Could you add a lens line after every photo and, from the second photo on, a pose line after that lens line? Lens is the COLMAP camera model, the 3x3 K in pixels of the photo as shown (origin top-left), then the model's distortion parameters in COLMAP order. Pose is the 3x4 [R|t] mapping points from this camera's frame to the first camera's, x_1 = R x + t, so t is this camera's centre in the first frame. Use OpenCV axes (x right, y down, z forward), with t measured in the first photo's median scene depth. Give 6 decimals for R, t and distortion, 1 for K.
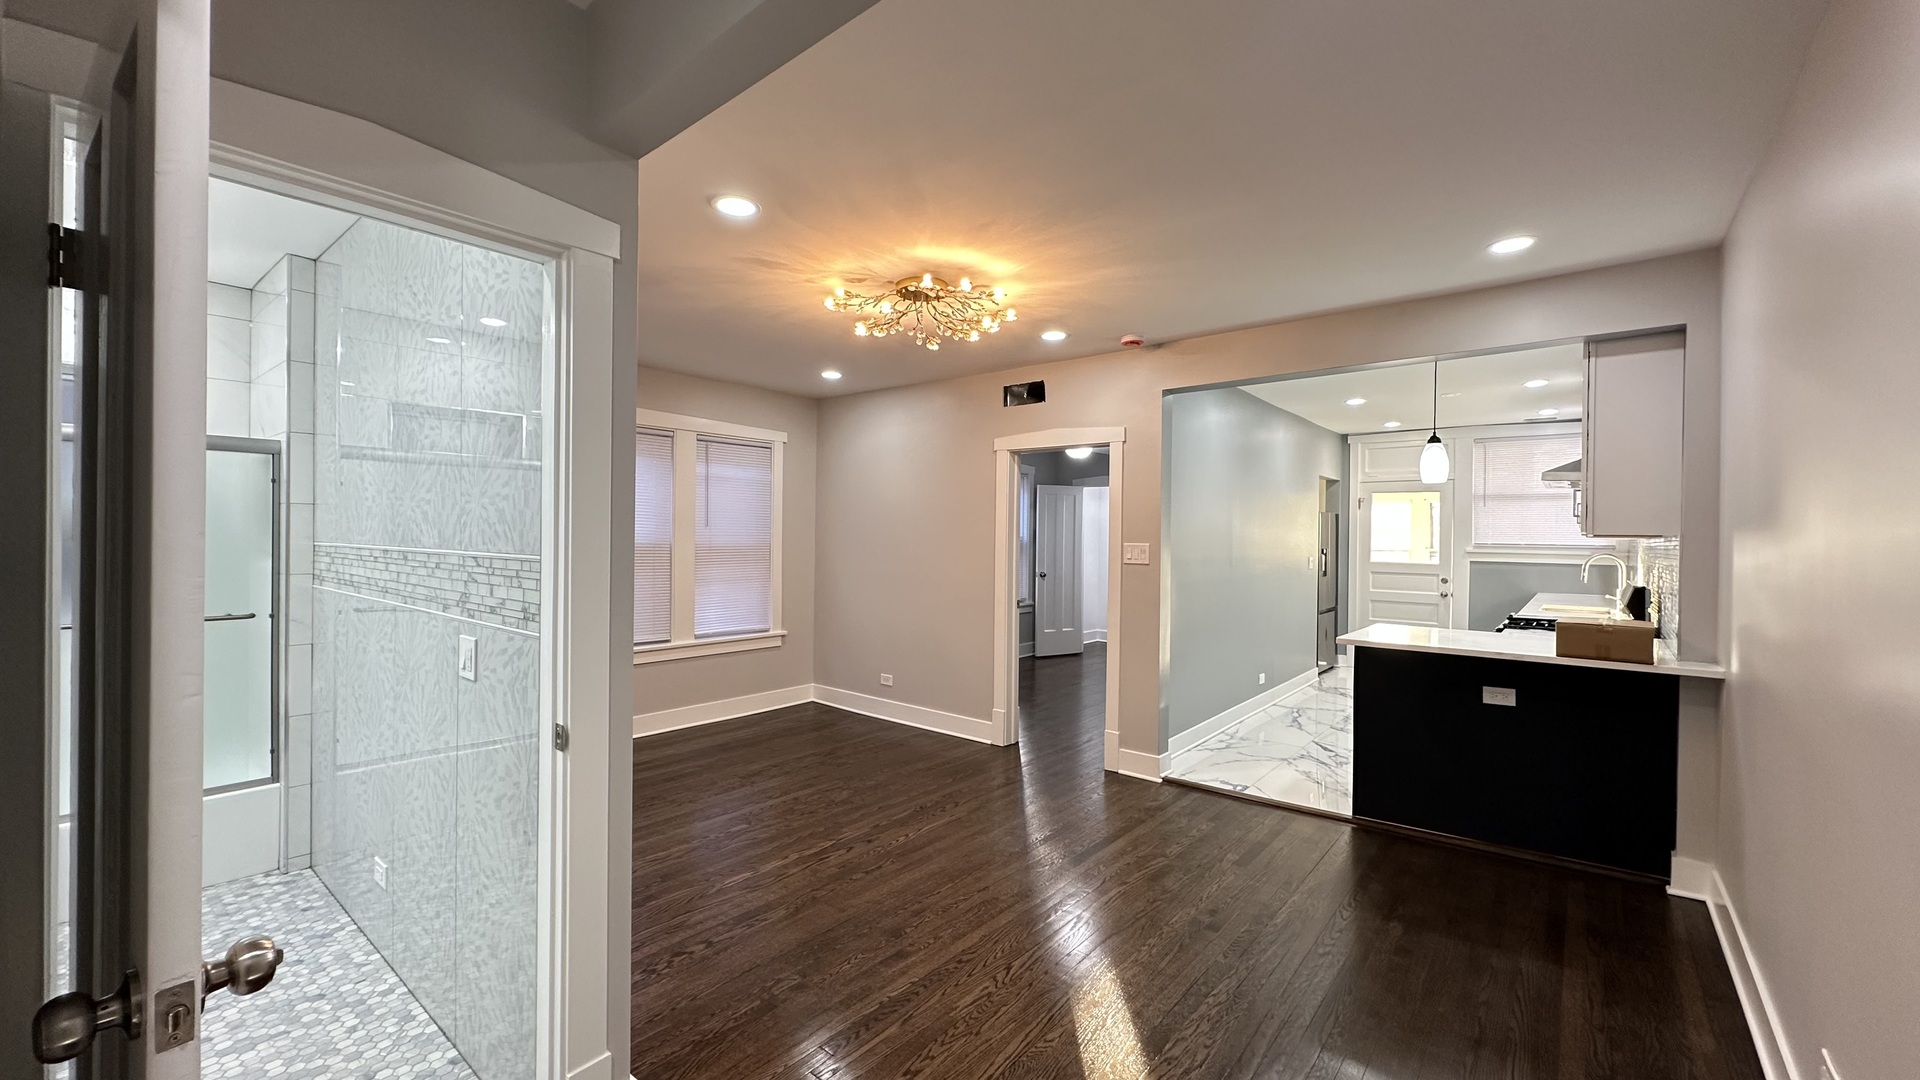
lens RADIAL K [[761.5, 0, 952.9], [0, 761.5, 540.9], [0, 0, 1]] dist [-0.003202, 0.000716]
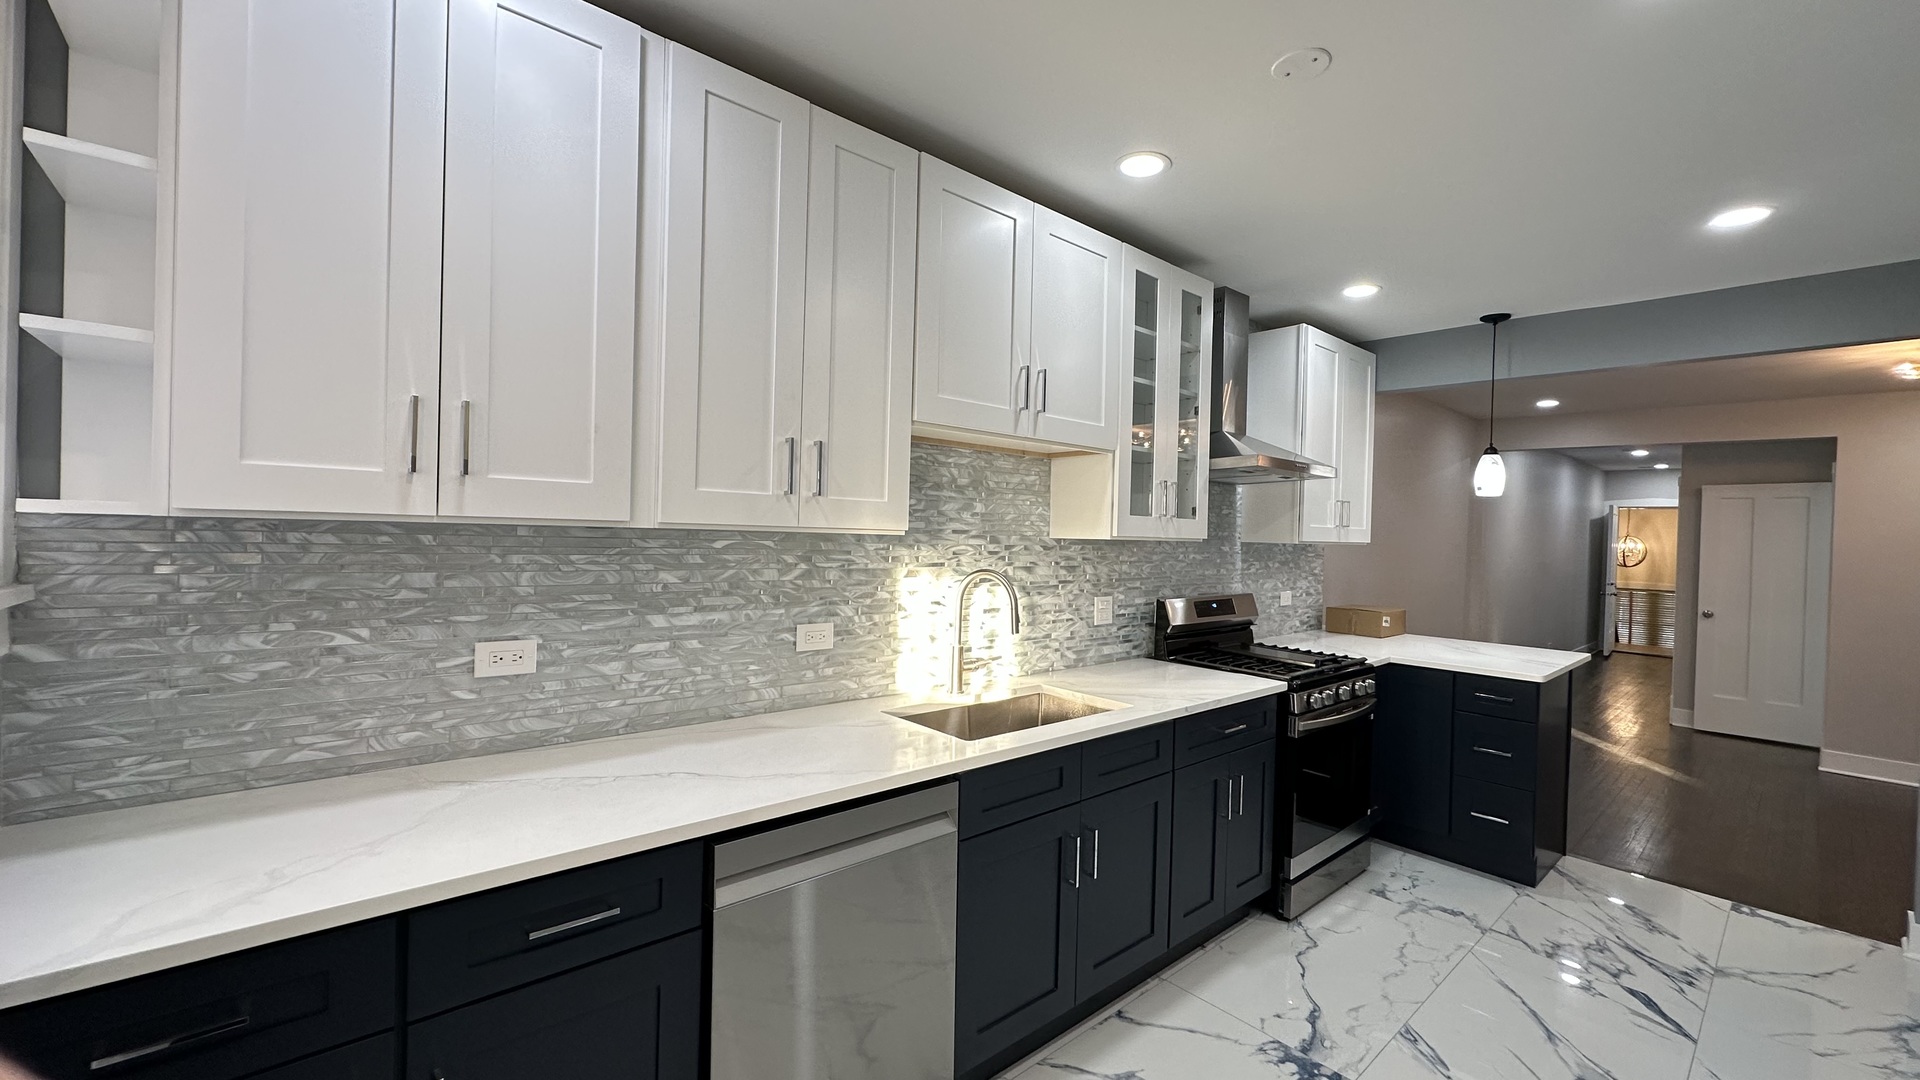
lens RADIAL K [[761.5, 0, 961.2], [0, 761.5, 540.6], [0, 0, 1]] dist [-0.003202, 0.000716]
pose [[-0.988185, -0.036174, 0.148938, 0.939300], [-0.034003, 0.999275, 0.017101, -0.009134], [-0.149449, 0.011835, -0.988699, 1.683084]]
